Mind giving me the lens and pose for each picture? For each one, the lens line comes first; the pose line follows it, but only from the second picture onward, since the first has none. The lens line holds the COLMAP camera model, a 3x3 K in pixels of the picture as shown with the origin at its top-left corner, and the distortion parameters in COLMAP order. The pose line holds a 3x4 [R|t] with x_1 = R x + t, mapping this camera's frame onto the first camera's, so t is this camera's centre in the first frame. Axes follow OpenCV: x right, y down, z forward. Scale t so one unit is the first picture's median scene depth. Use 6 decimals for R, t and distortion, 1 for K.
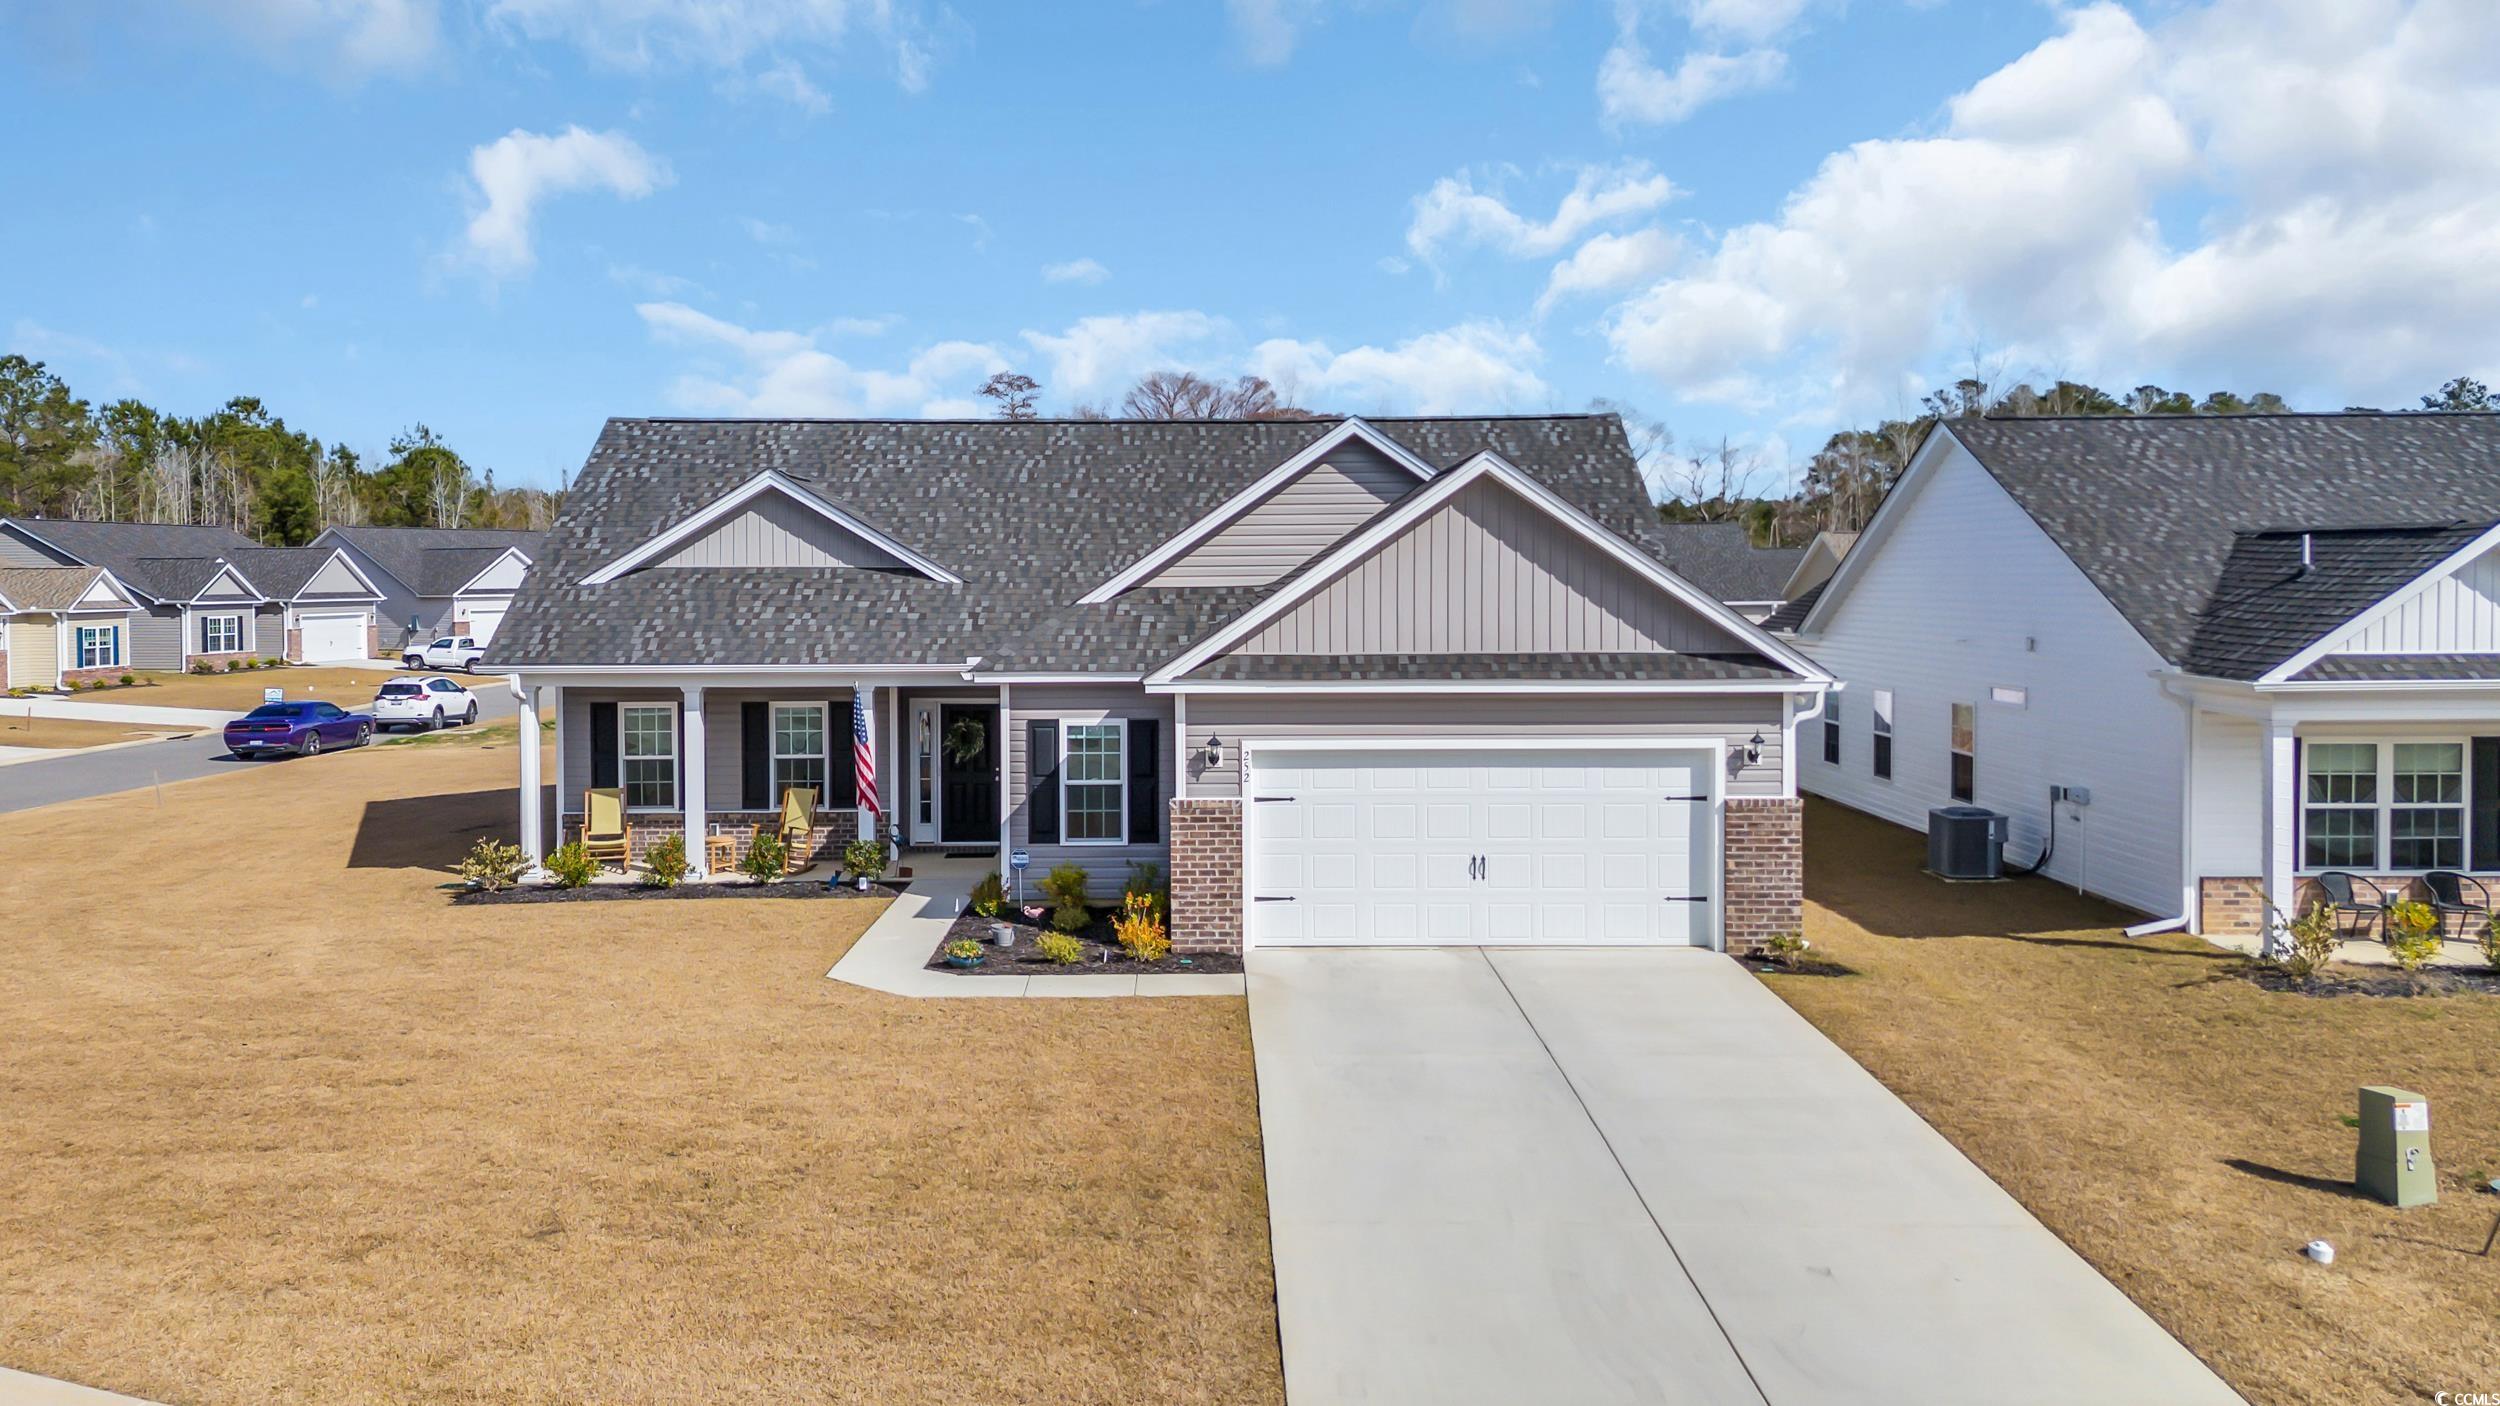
lens RADIAL K [[1838.1, 0, 1217.8], [0, 1838.1, 701.5], [0, 0, 1]] dist [0.082806, -0.086104]
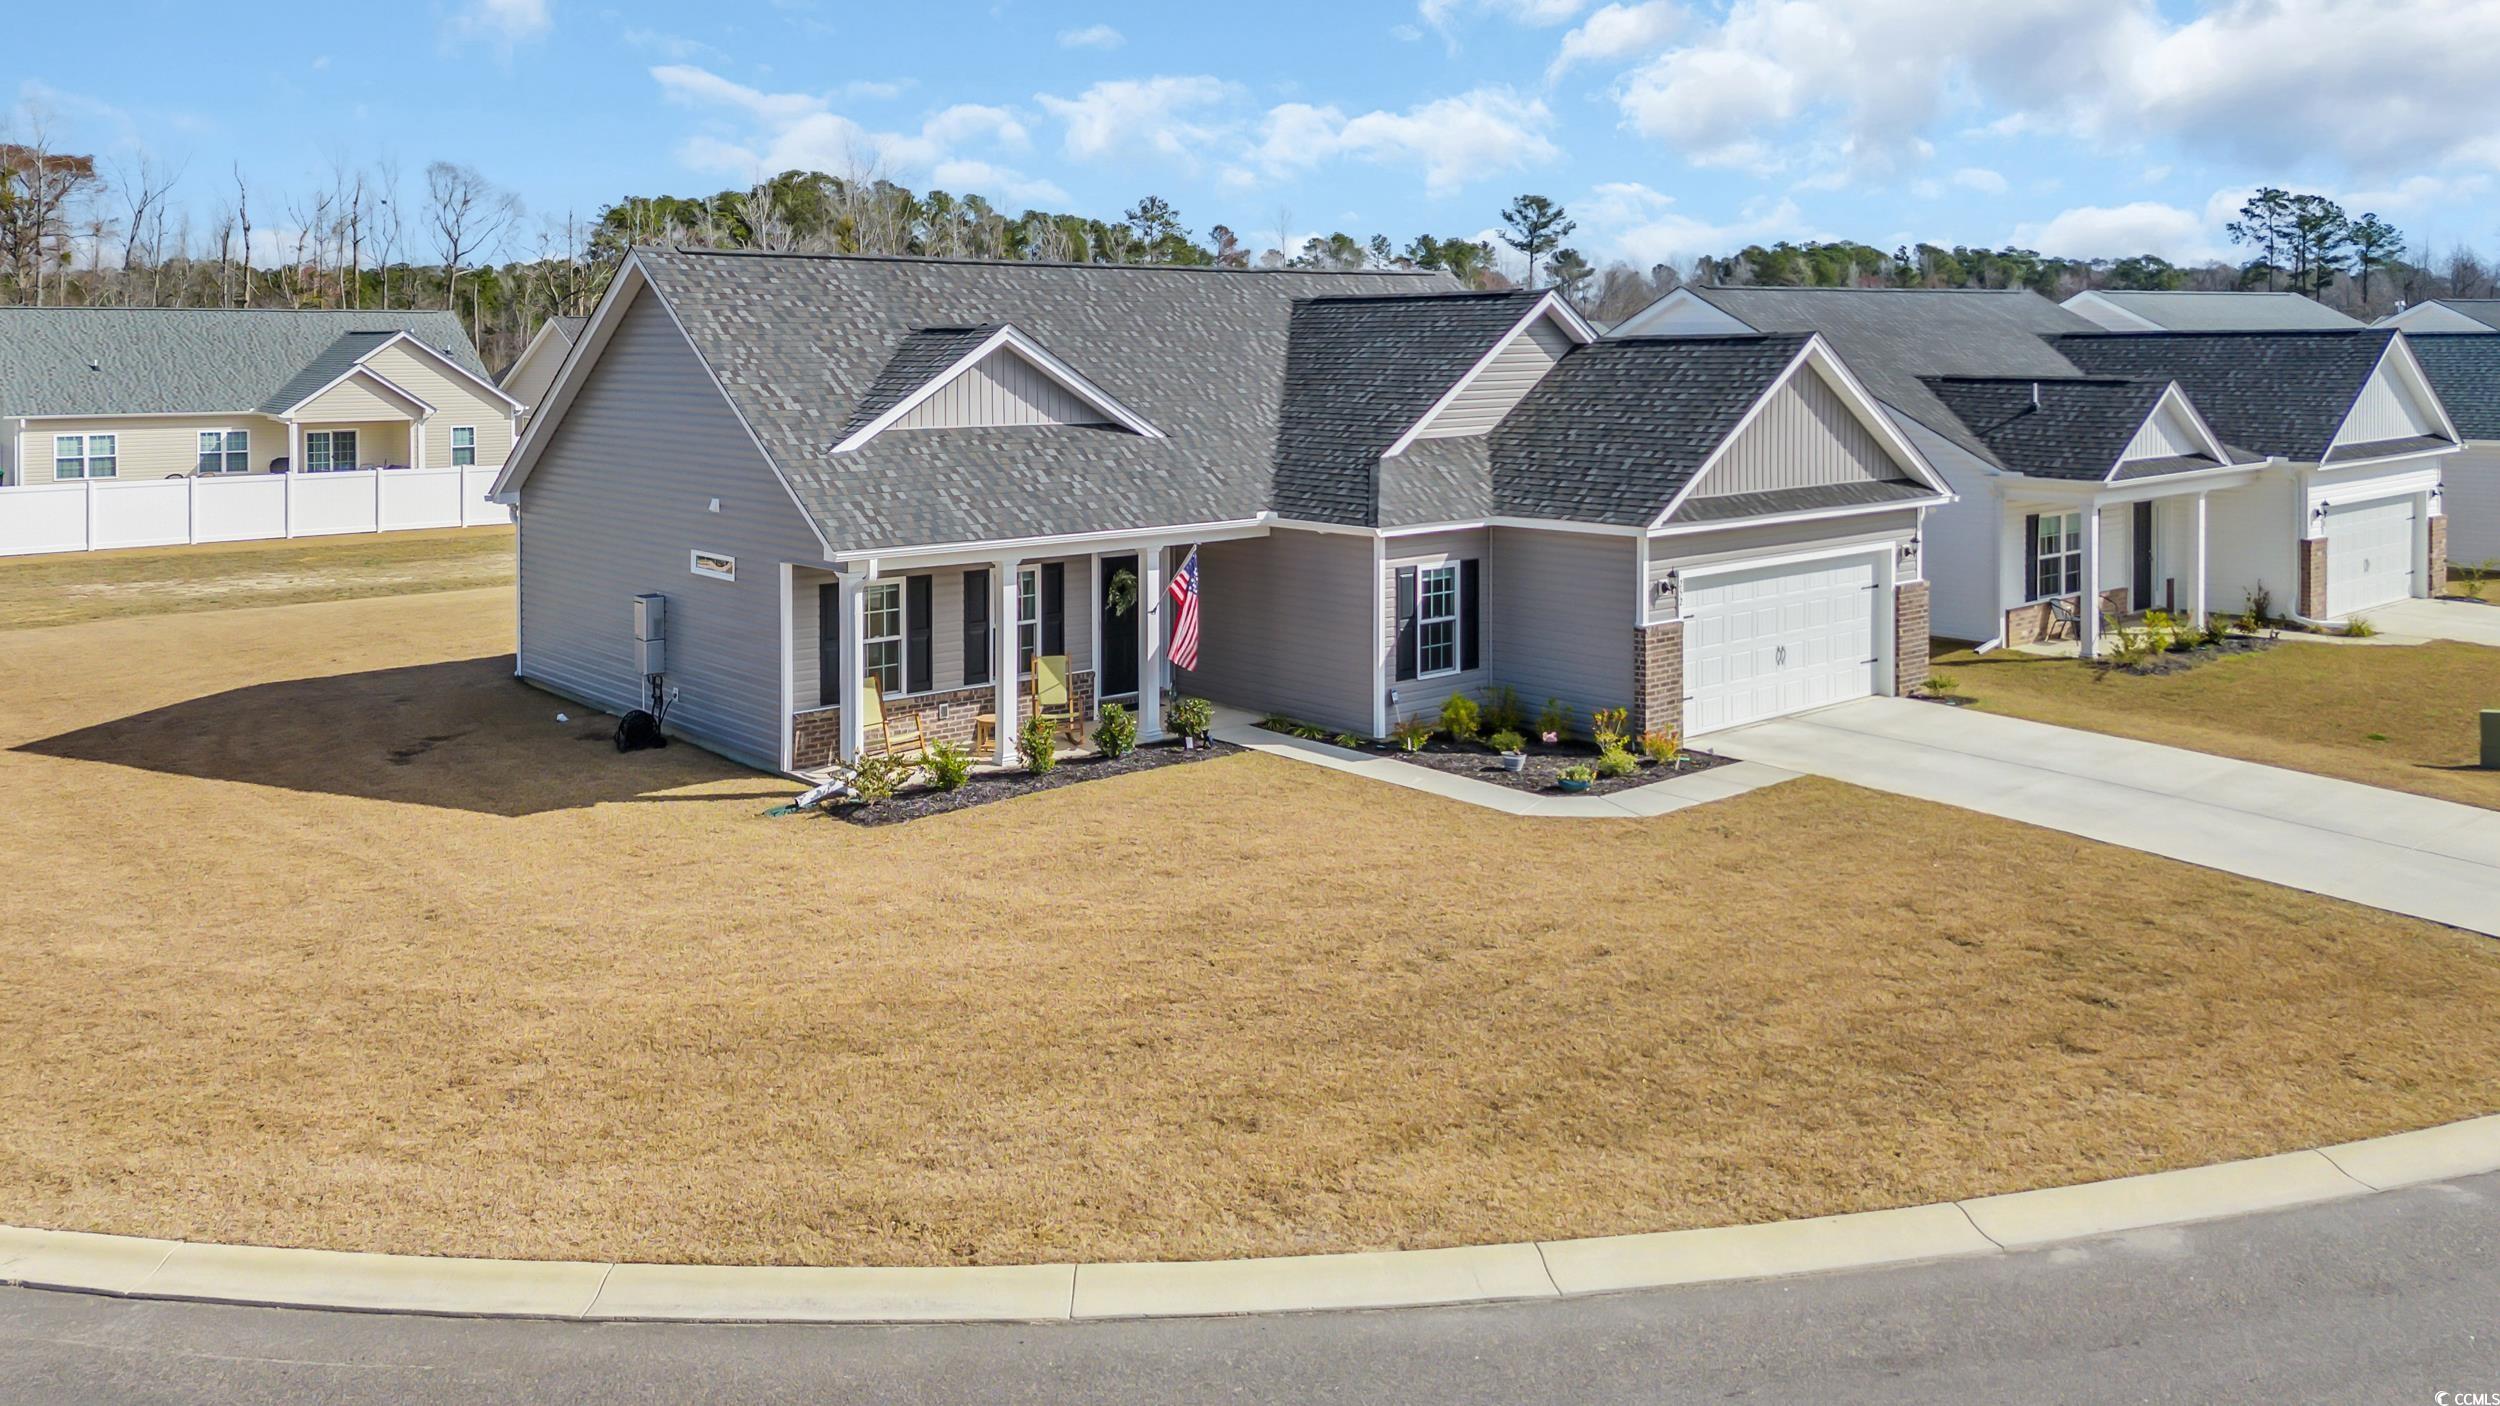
lens RADIAL K [[1838.1, 0, 1217.8], [0, 1838.1, 701.5], [0, 0, 1]] dist [0.082806, -0.086104]
pose [[0.755680, -0.124538, 0.642991, -0.890456], [0.045994, 0.989422, 0.137582, -0.066529], [-0.653324, -0.074394, 0.753415, 0.245865]]
